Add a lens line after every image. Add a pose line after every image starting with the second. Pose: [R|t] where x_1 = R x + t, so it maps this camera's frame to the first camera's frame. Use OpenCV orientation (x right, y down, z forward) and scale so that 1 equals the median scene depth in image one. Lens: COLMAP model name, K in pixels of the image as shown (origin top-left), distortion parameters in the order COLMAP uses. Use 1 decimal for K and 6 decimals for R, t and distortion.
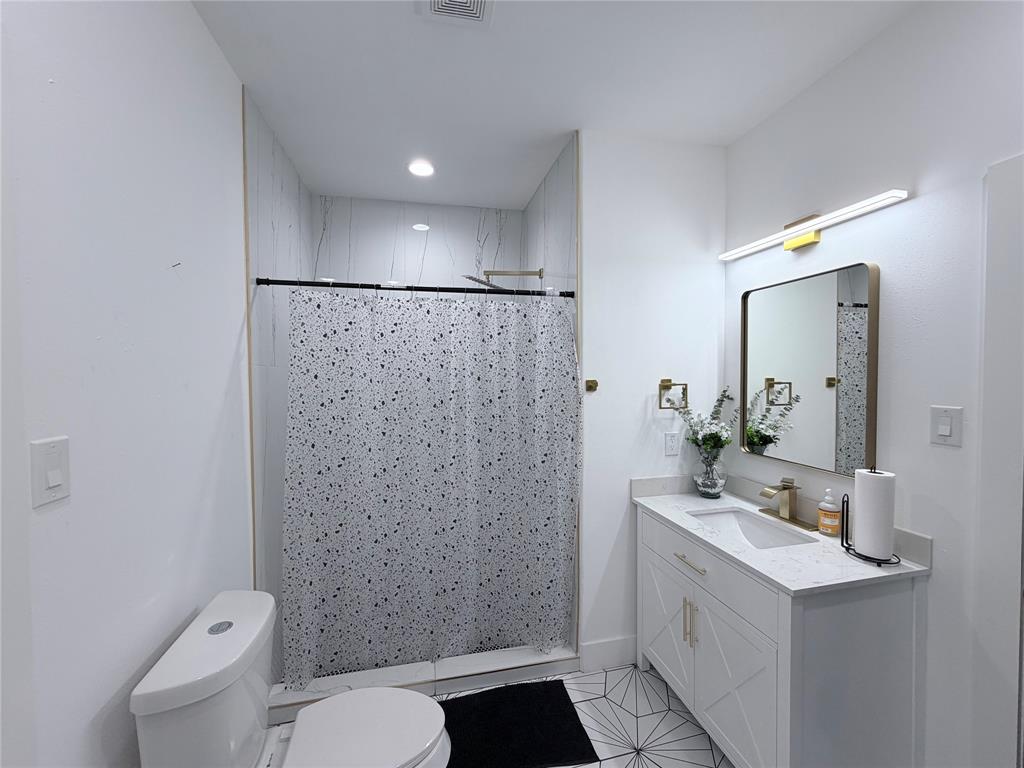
lens RADIAL K [[408.1, 0, 509.1], [0, 408.1, 386.5], [0, 0, 1]] dist [-0.002162, 0.000247]
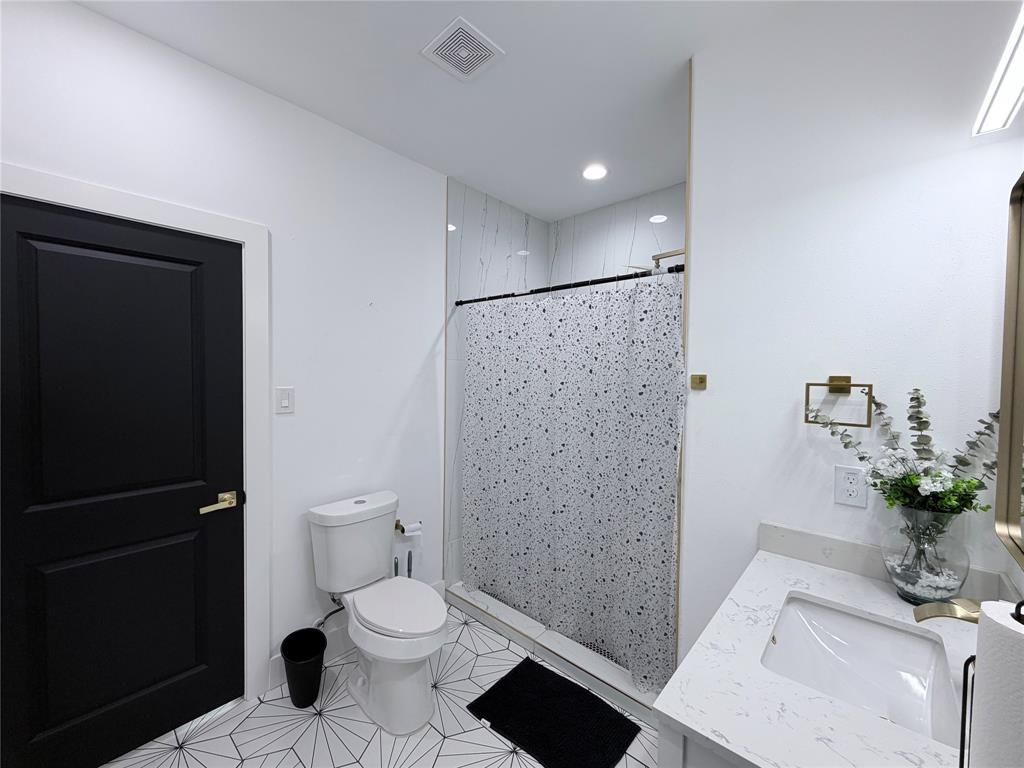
lens RADIAL K [[408.1, 0, 508.3], [0, 408.1, 380.8], [0, 0, 1]] dist [-0.002162, 0.000247]
pose [[0.570934, 0.030425, -0.820432, 0.631393], [-0.039572, 0.999171, 0.009515, 0.002649], [0.820042, 0.027034, 0.571665, 0.267332]]
